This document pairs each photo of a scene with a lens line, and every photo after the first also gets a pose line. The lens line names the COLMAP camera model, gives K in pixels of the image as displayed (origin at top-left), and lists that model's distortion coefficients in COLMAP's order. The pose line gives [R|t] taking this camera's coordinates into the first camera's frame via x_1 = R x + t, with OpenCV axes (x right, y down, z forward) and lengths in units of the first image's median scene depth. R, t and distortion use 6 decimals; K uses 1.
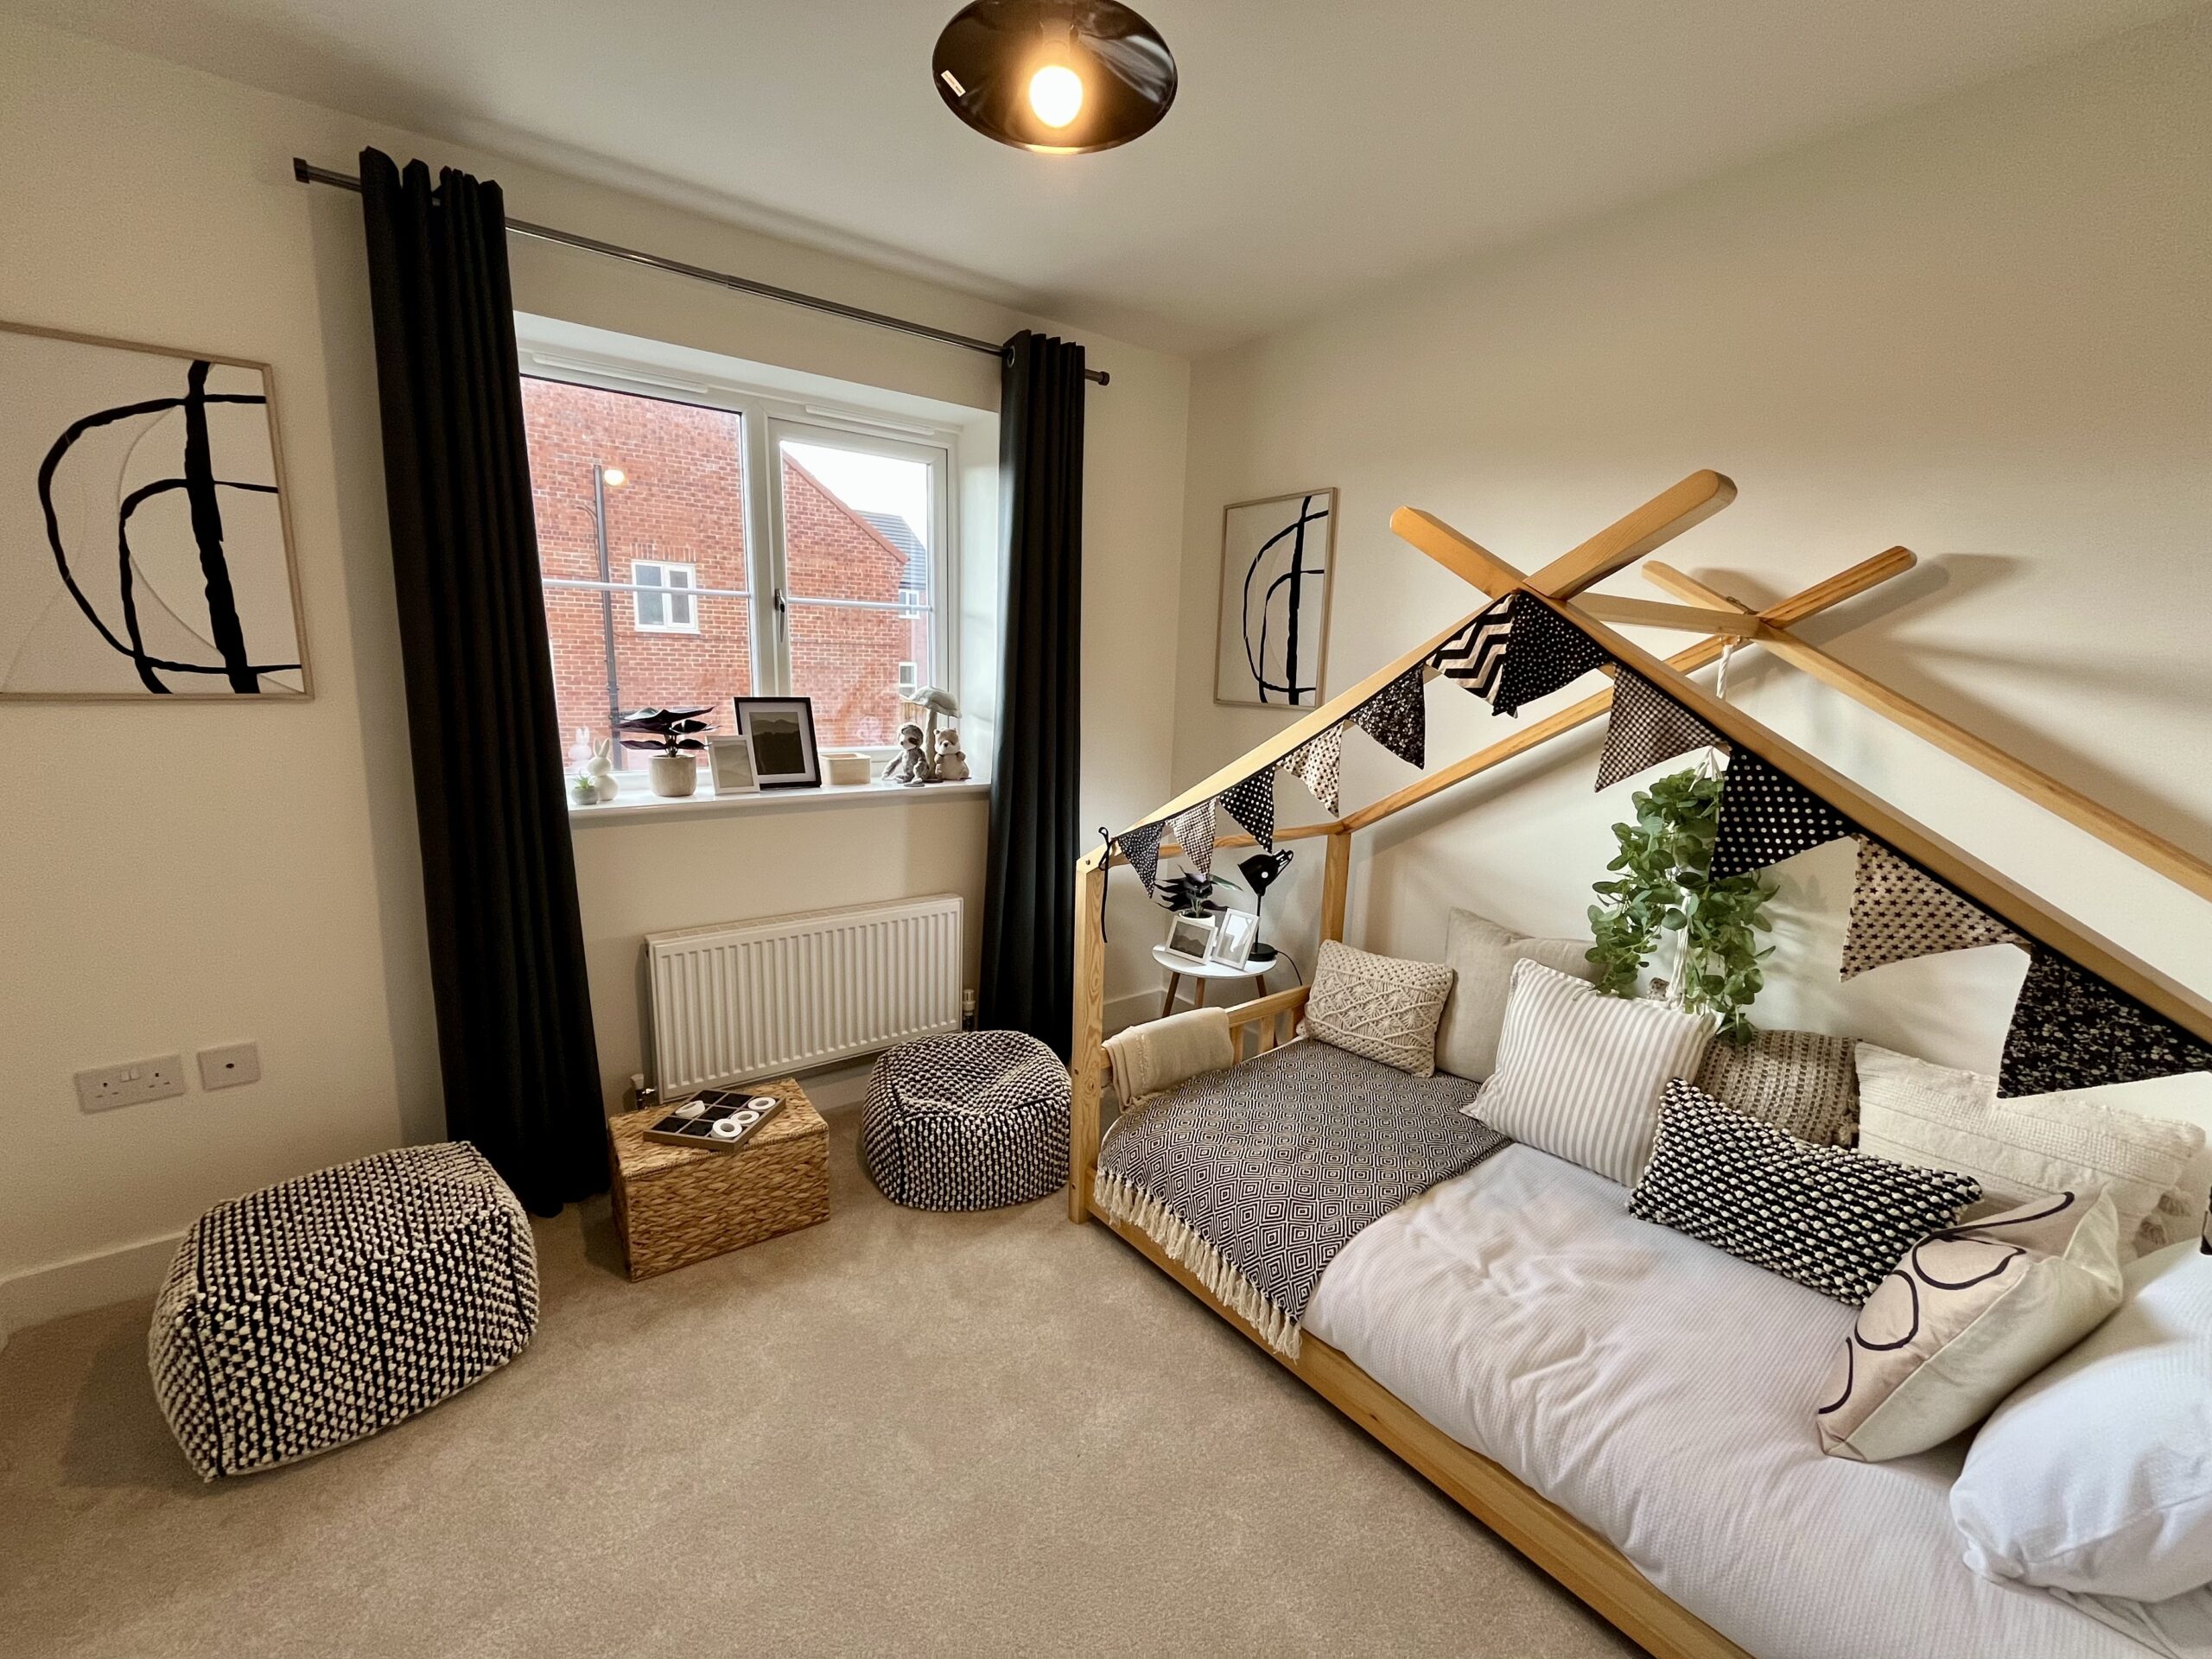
lens RADIAL K [[904.3, 0, 1111.6], [0, 904.3, 832.2], [0, 0, 1]] dist [-0.002518, 0.000075]
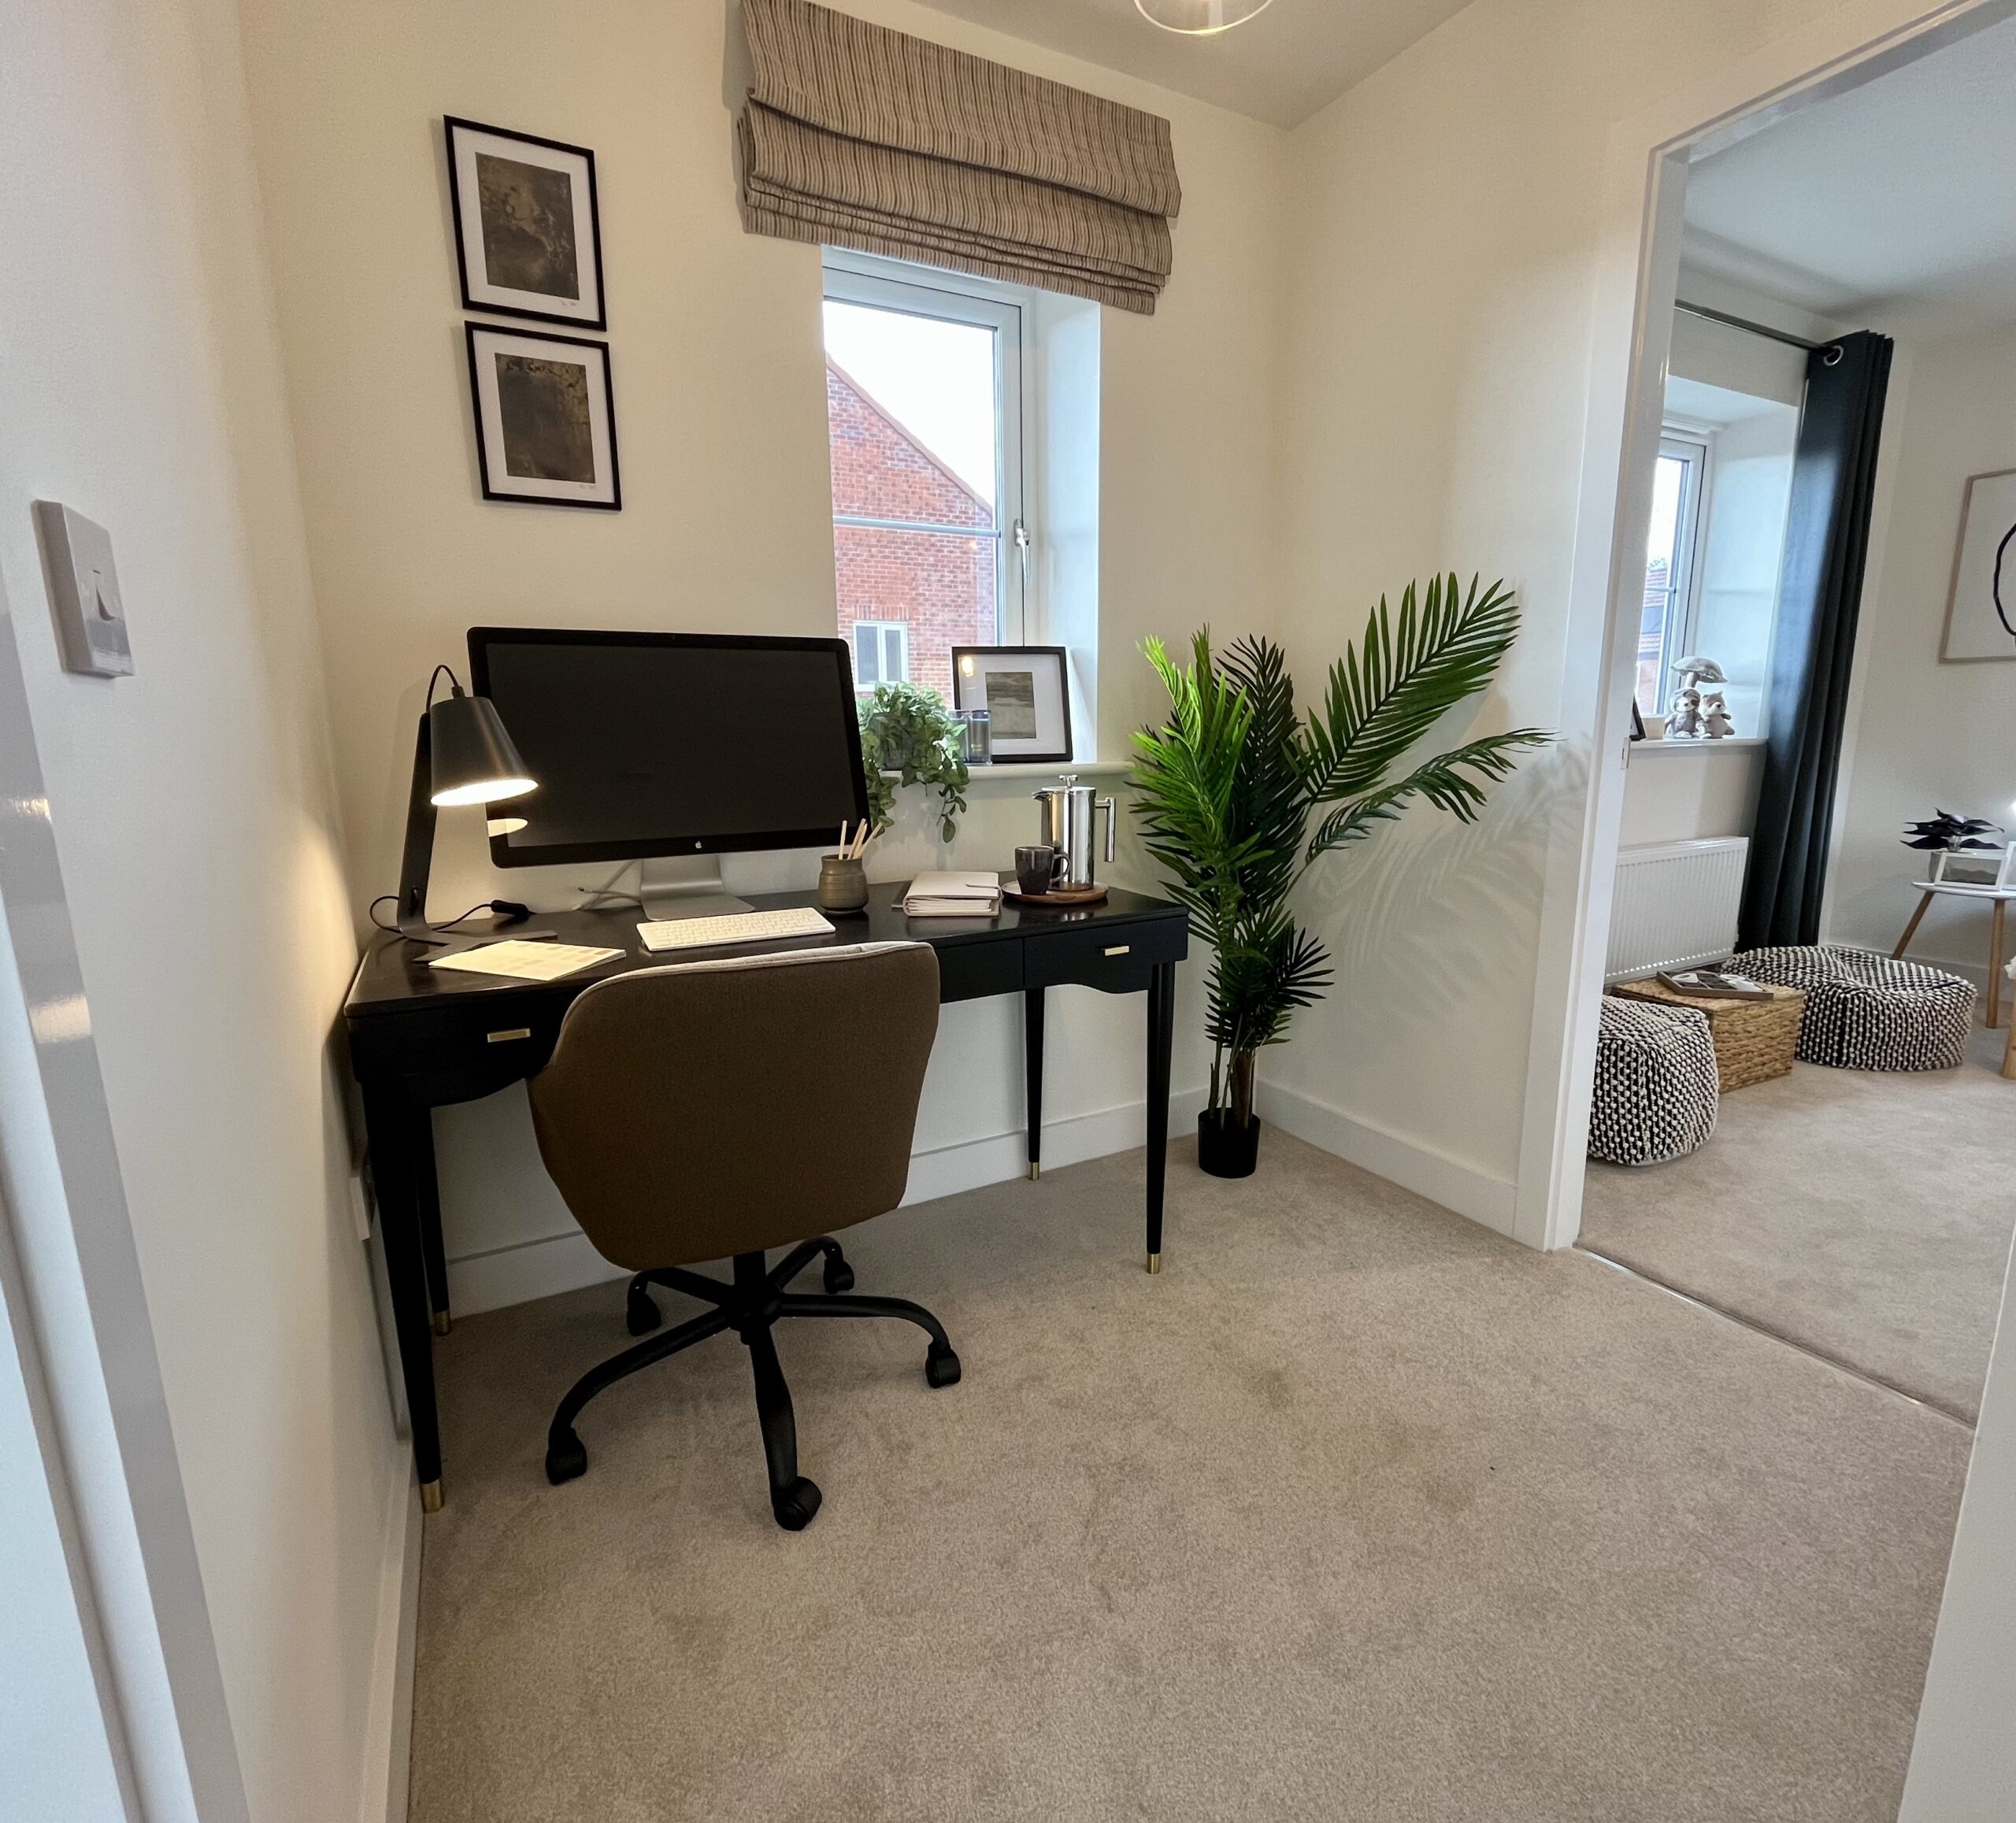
lens RADIAL K [[983.2, 0, 1005.6], [0, 983.2, 914.8], [0, 0, 1]] dist [0.001203, 0.000257]
pose [[0.987567, -0.013556, -0.156610, -0.904911], [0.014083, 0.999898, 0.002255, 0.155245], [0.156564, -0.004432, 0.987658, -0.376514]]
